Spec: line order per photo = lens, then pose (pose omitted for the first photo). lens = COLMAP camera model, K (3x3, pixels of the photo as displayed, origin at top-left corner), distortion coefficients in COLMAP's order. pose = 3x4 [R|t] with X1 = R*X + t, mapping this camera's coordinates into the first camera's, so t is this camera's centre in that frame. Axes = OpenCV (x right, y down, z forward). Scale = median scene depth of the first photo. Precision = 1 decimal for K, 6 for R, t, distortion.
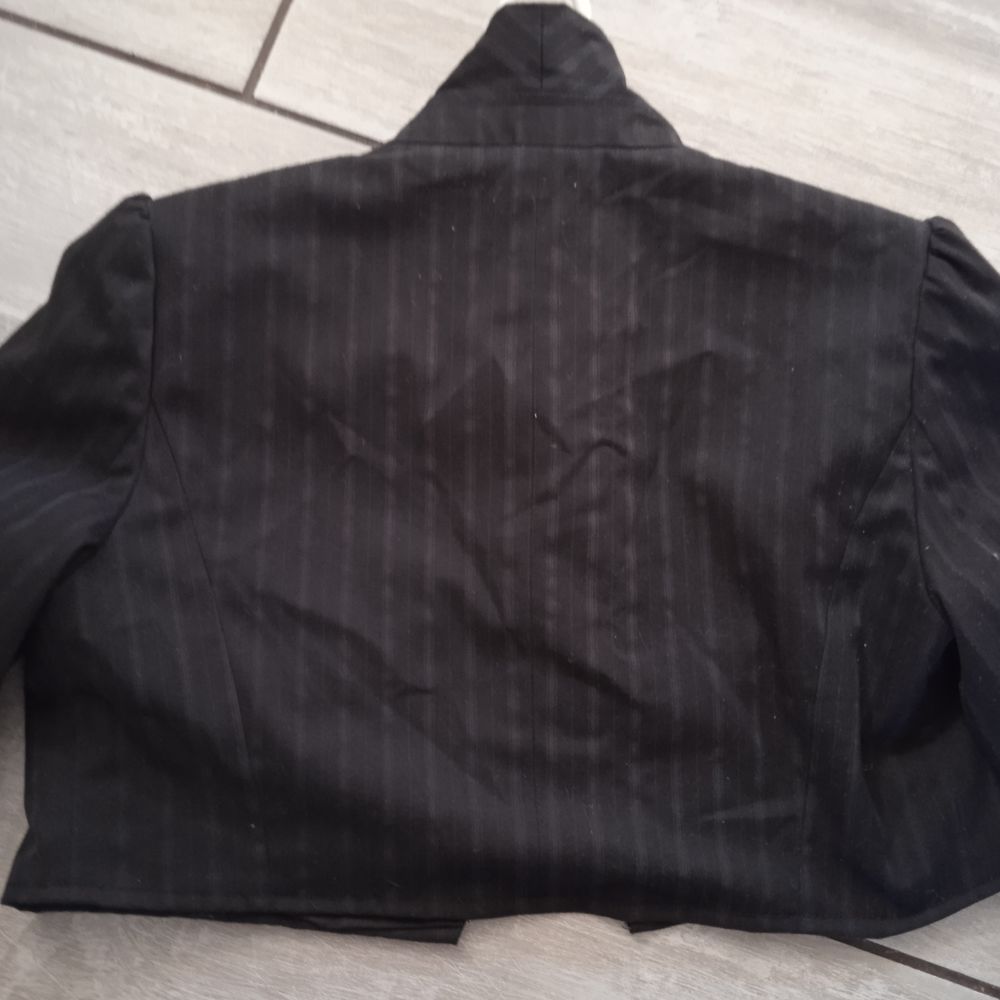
lens RADIAL K [[1112.0, 0, 500.0], [0, 1112.0, 500.0], [0, 0, 1]] dist [0.008069, -0.023921]
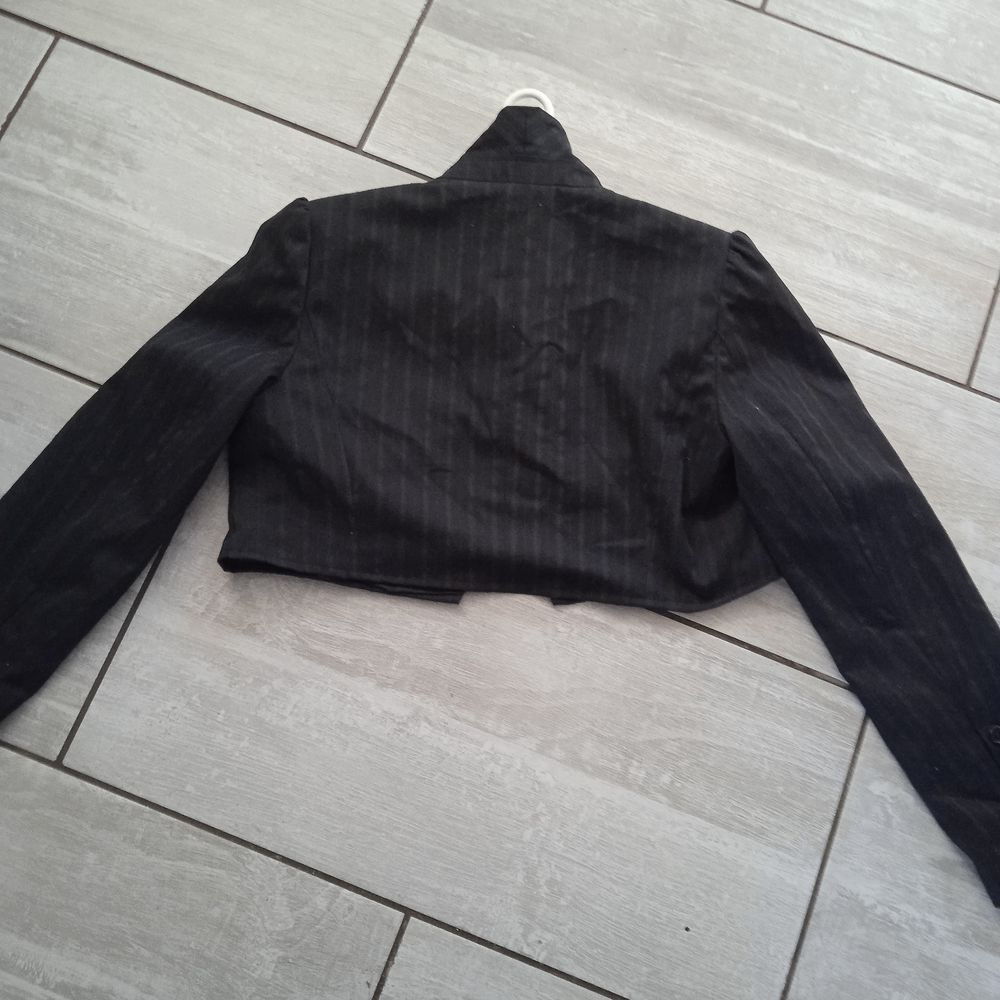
lens RADIAL K [[1043.3, 0, 500.0], [0, 1043.3, 500.0], [0, 0, 1]] dist [0.020411, -0.063665]
pose [[0.999033, 0.042759, 0.010199, 0.004829], [-0.042119, 0.997523, -0.056343, 0.309110], [-0.012583, 0.055859, 0.998359, -0.704818]]
